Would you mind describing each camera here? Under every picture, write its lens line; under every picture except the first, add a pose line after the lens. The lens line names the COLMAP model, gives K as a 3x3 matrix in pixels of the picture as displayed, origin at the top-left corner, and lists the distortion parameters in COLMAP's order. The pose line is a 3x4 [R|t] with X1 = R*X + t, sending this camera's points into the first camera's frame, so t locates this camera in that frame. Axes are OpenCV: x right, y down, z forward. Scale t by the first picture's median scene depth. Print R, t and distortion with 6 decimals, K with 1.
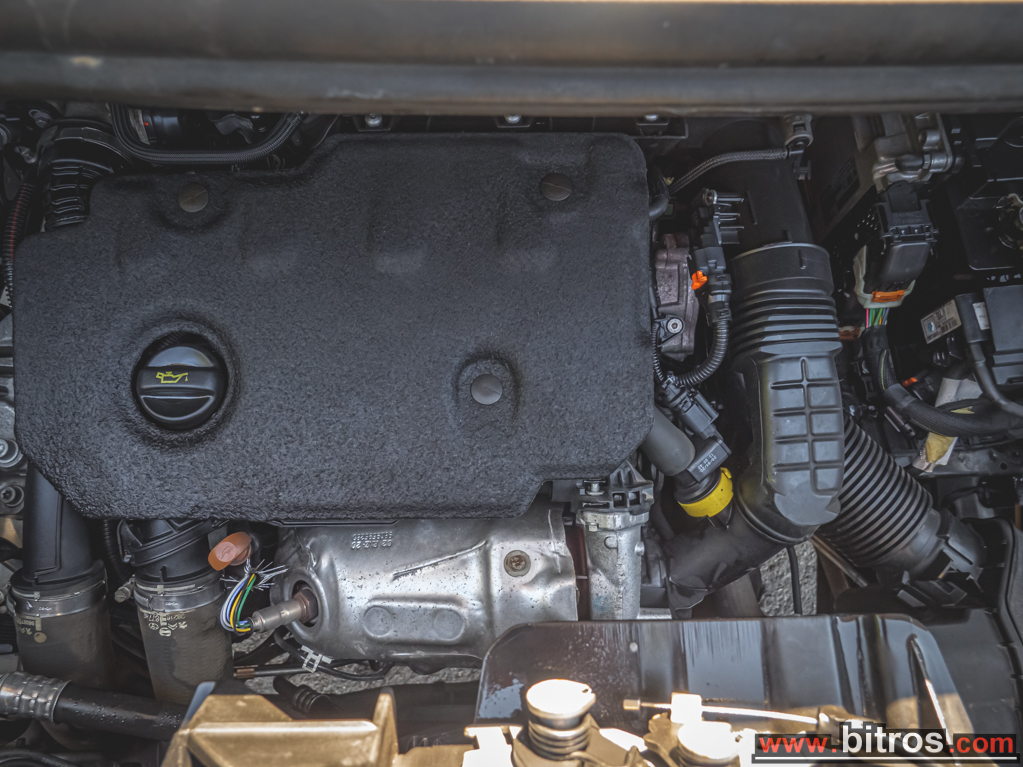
lens RADIAL K [[741.1, 0, 511.8], [0, 741.1, 385.1], [0, 0, 1]] dist [-0.045212, 0.017263]
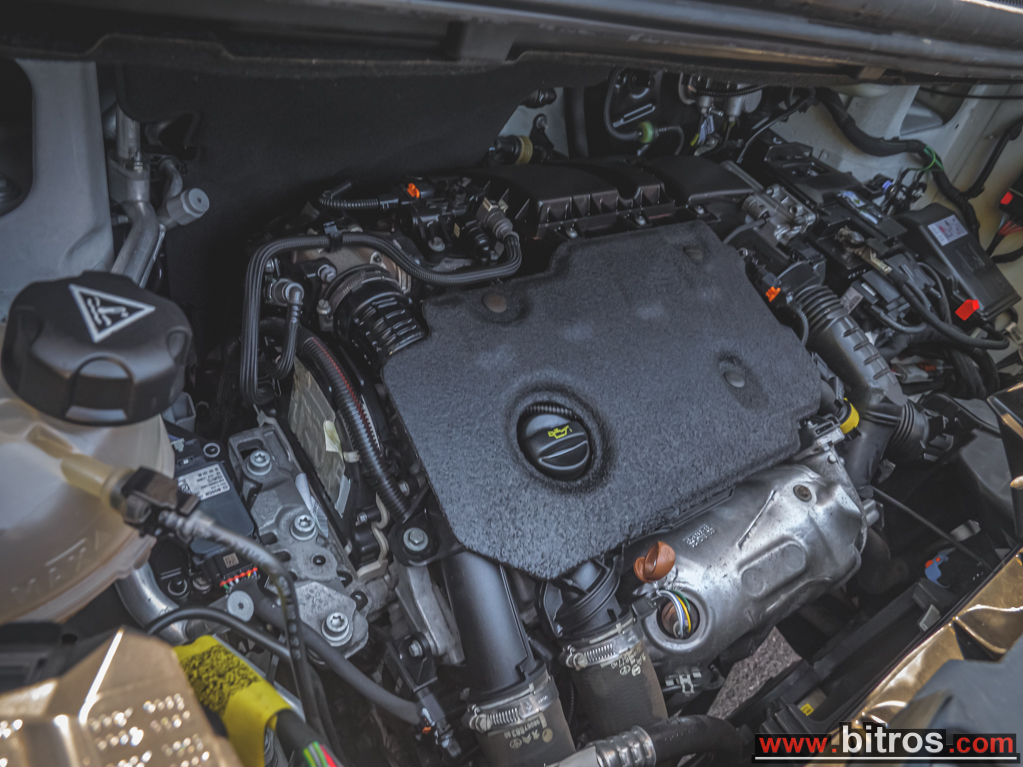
lens RADIAL K [[741.1, 0, 510.6], [0, 741.1, 382.3], [0, 0, 1]] dist [-0.045212, 0.017263]
pose [[0.796041, -0.236856, 0.556972, -1.093118], [0.428523, 0.870437, -0.242299, 0.160179], [-0.427419, 0.431555, 0.794401, 0.079763]]
